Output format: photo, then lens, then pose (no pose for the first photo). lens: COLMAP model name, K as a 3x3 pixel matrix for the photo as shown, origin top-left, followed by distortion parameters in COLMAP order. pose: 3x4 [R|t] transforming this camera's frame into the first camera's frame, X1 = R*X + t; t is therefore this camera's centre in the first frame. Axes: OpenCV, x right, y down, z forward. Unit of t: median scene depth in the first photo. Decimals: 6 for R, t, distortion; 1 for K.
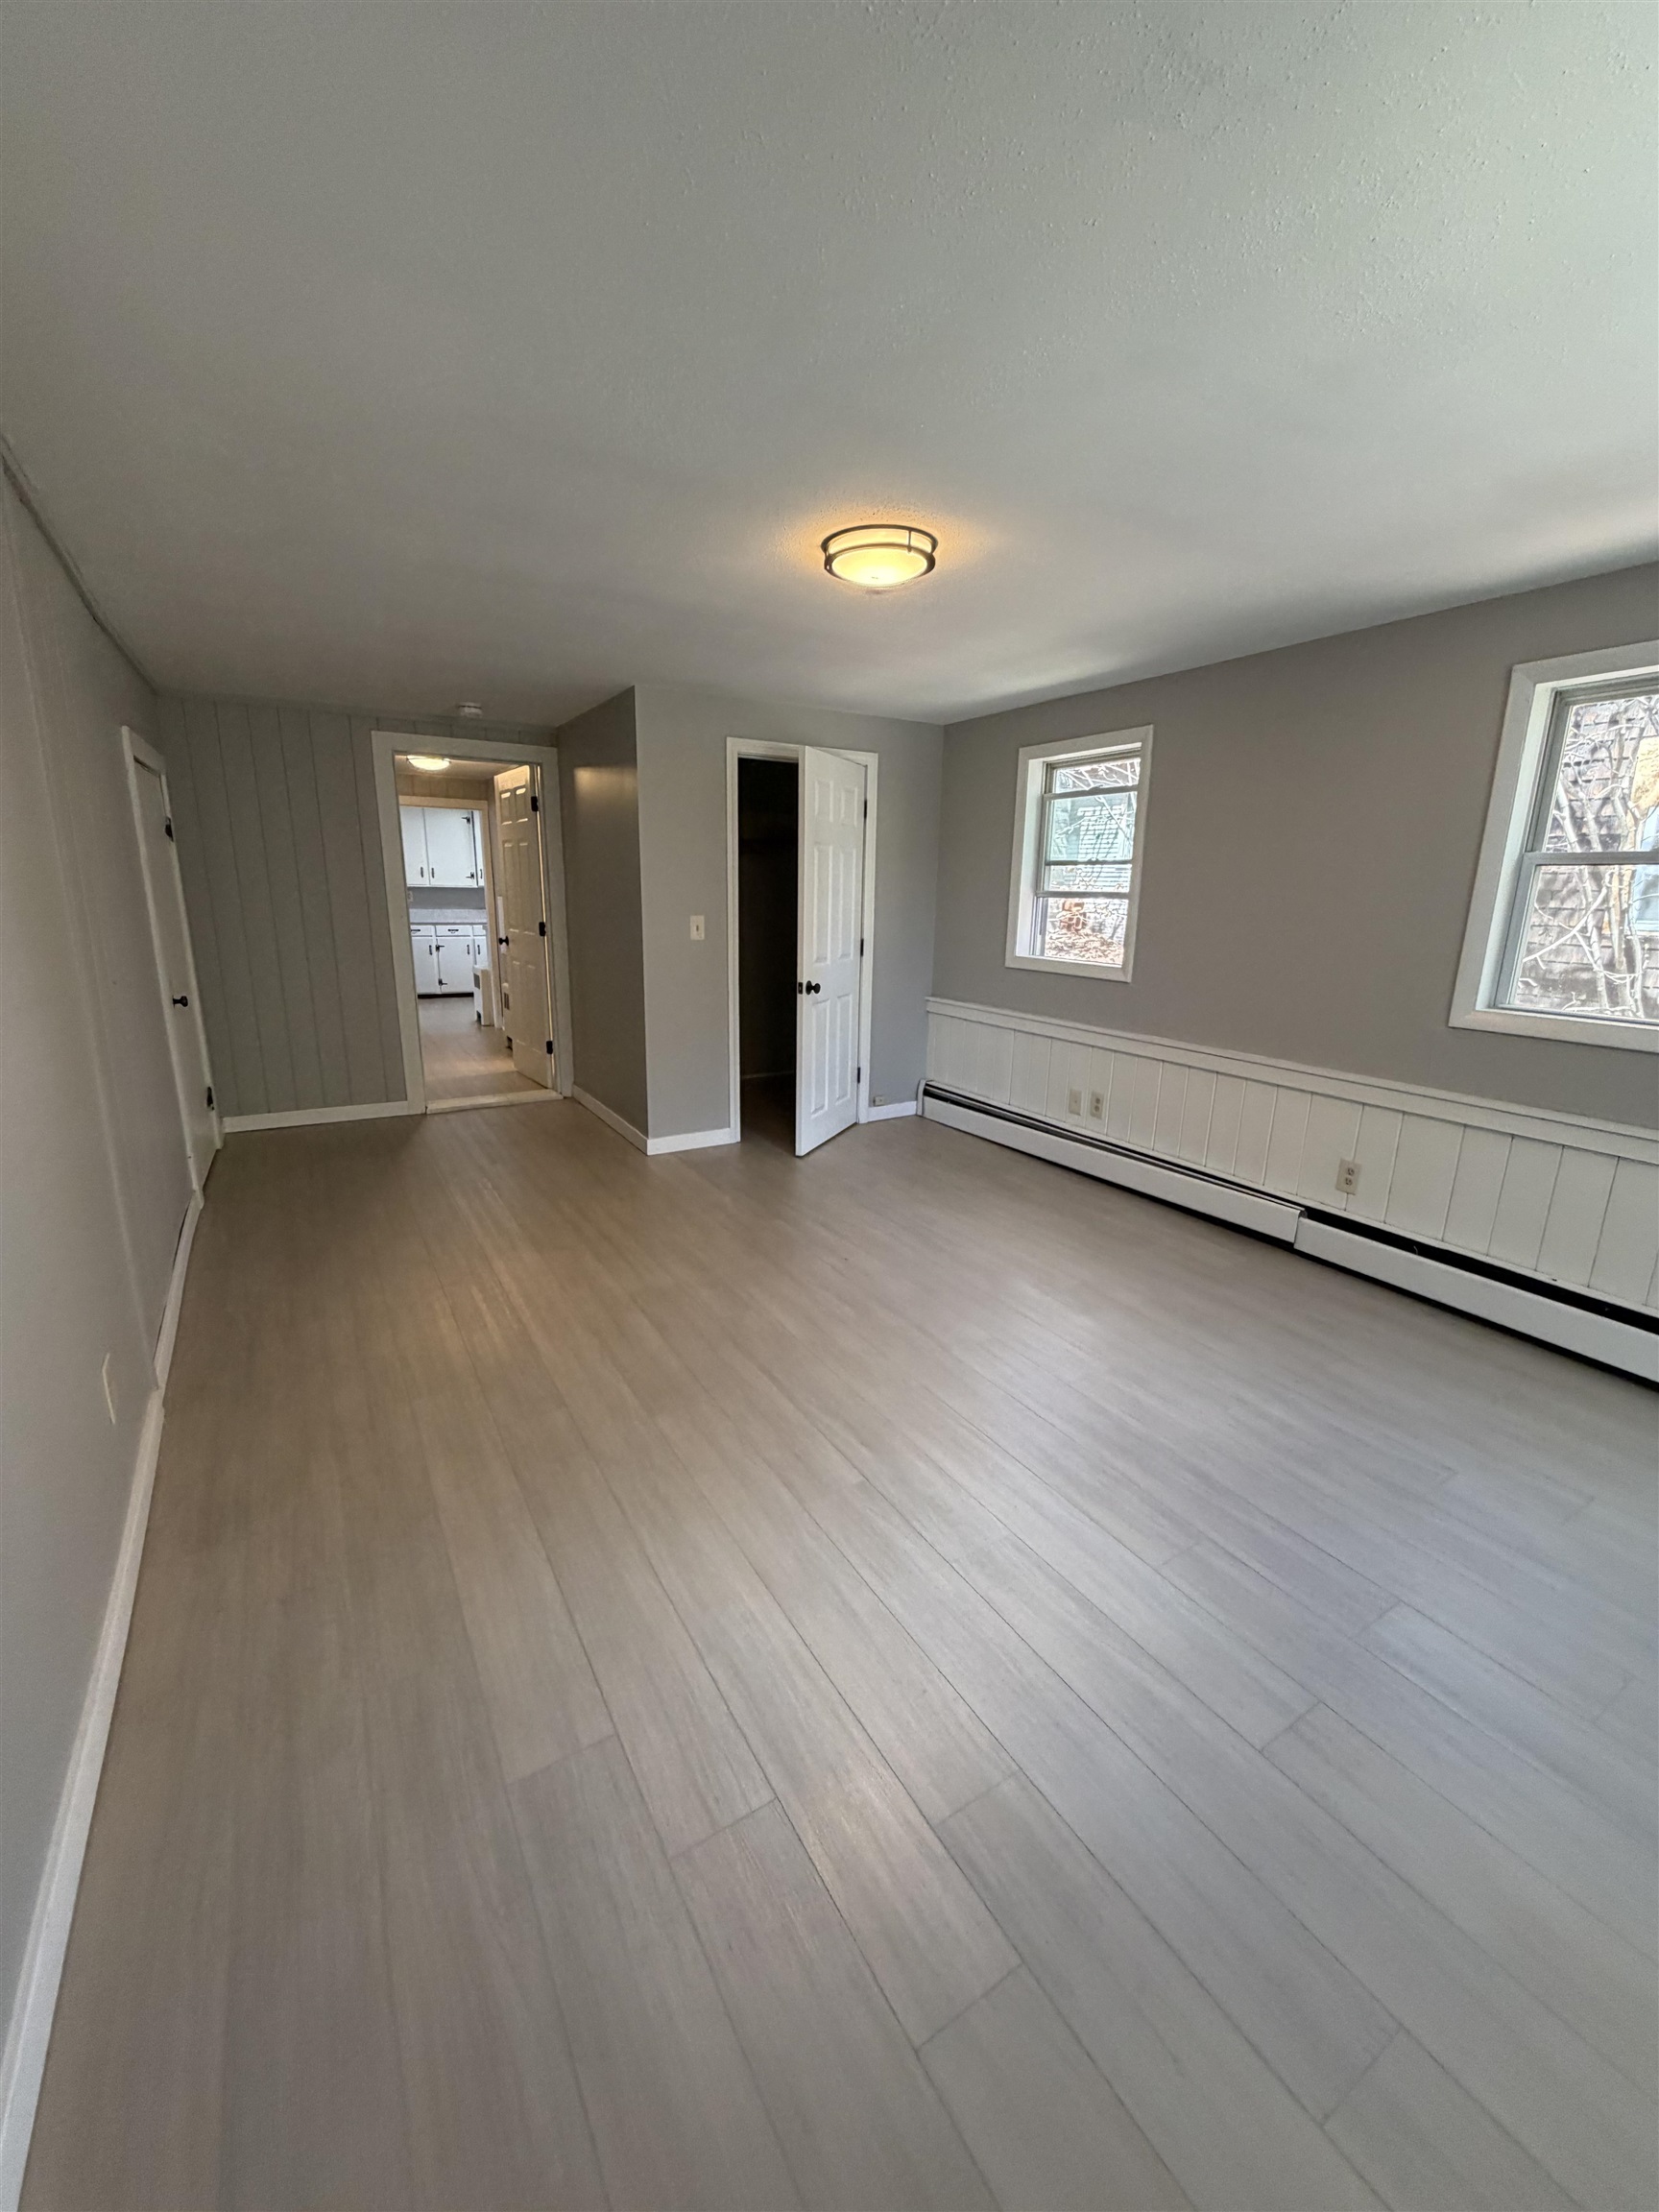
lens RADIAL K [[885.4, 0, 830.1], [0, 885.4, 1099.1], [0, 0, 1]] dist [-0.003212, 0.006180]
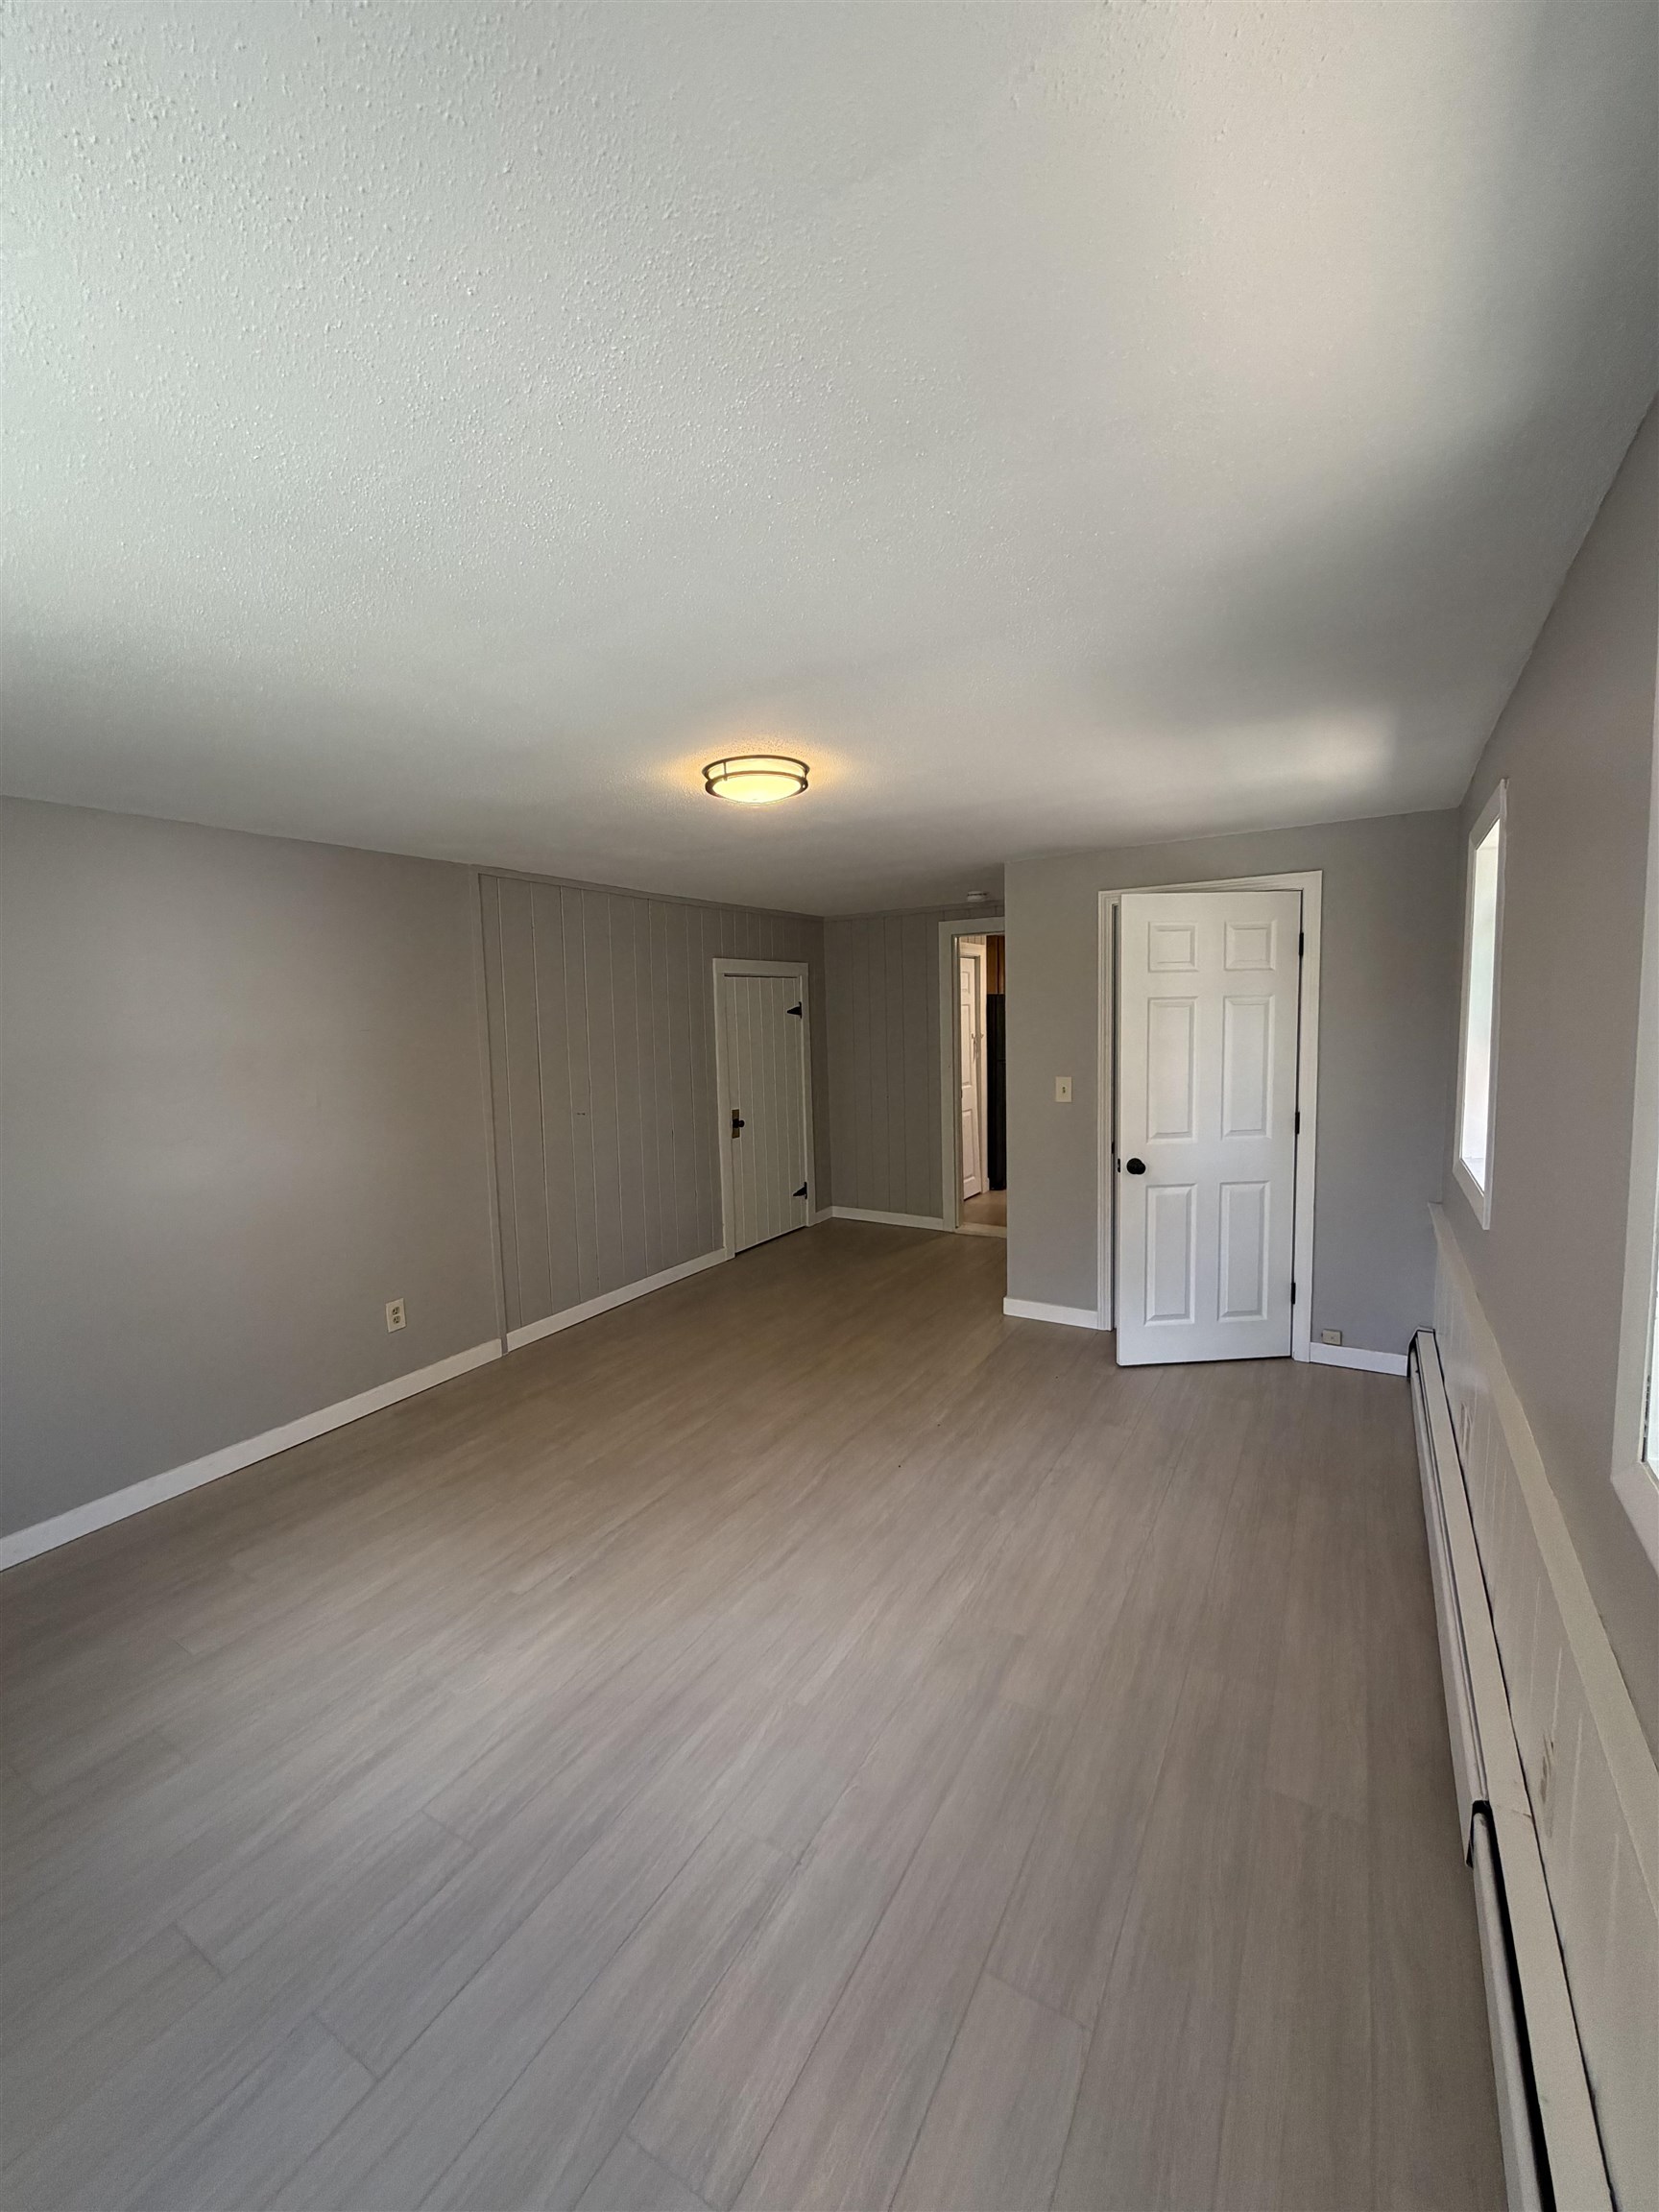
lens RADIAL K [[885.4, 0, 830.1], [0, 885.4, 1099.1], [0, 0, 1]] dist [-0.003212, 0.006180]
pose [[0.460522, 0.057525, -0.885782, 0.932627], [-0.173208, 0.984539, -0.026113, -0.186671], [0.870585, 0.165450, 0.463366, 0.555089]]
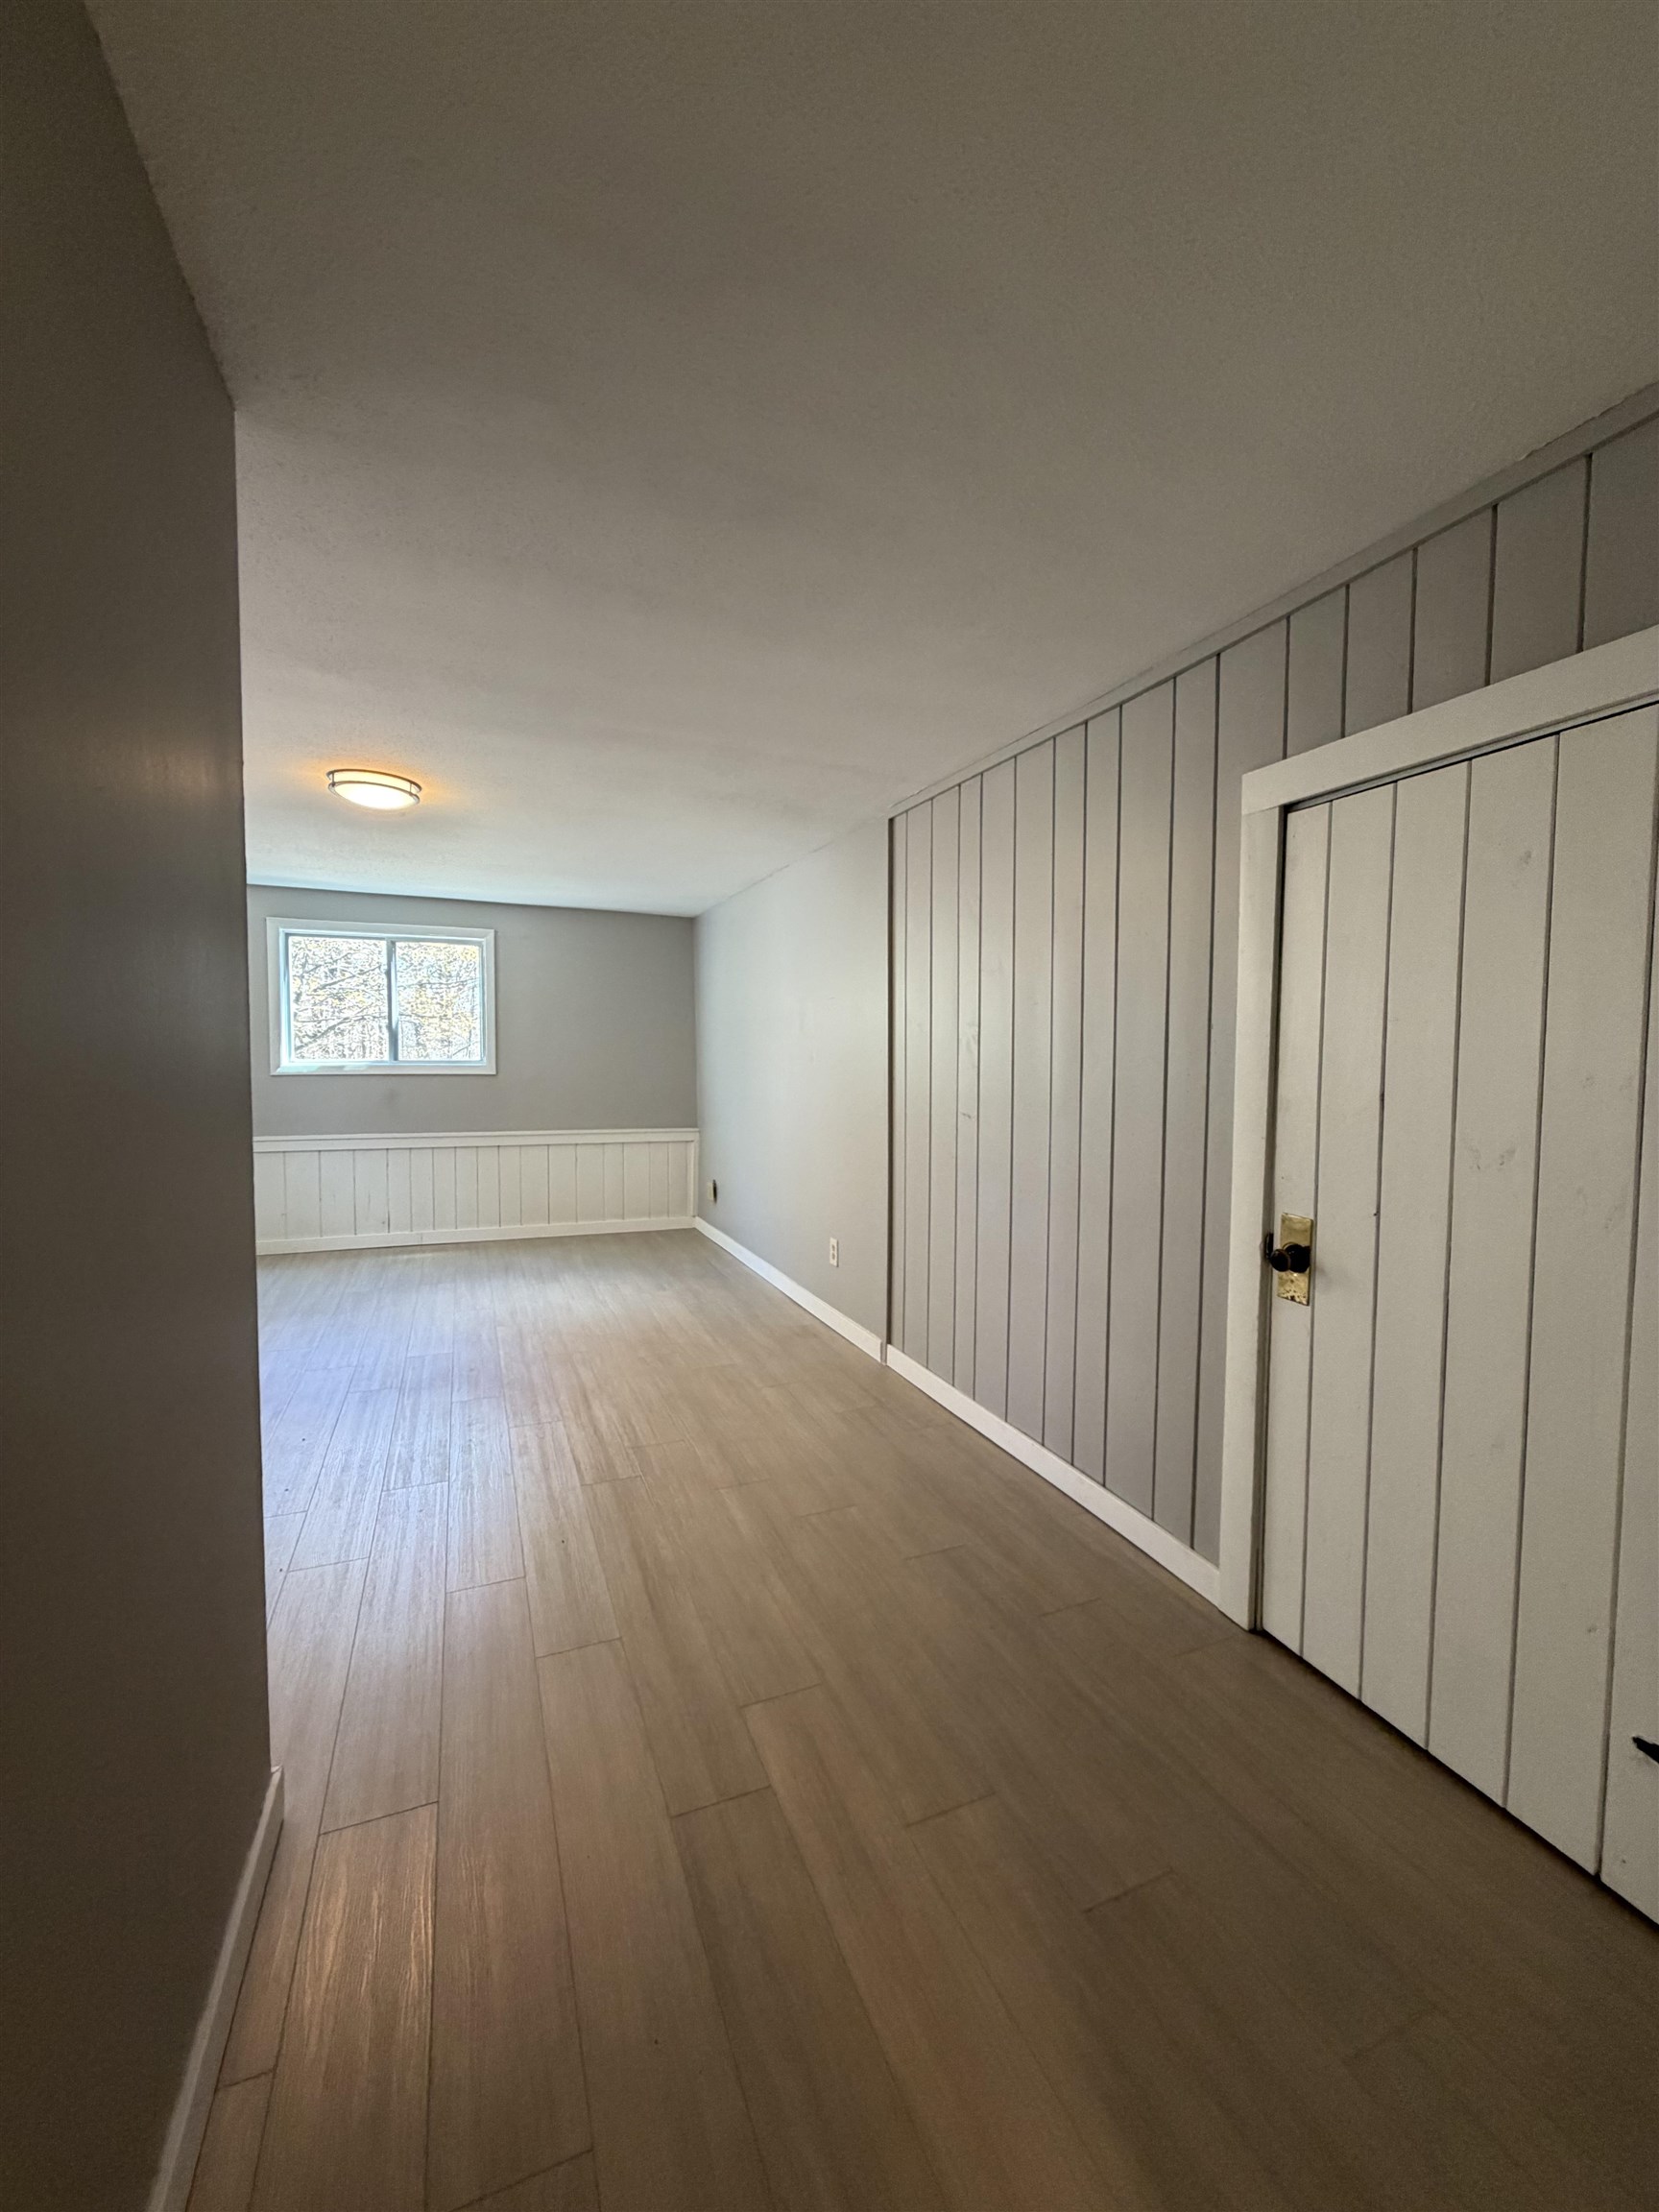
lens RADIAL K [[885.4, 0, 830.1], [0, 885.4, 1099.1], [0, 0, 1]] dist [-0.003212, 0.006180]
pose [[-0.988180, -0.036384, 0.148918, -0.742018], [0.007825, 0.958189, 0.286030, -0.466783], [-0.153098, 0.283815, -0.946578, 2.008747]]
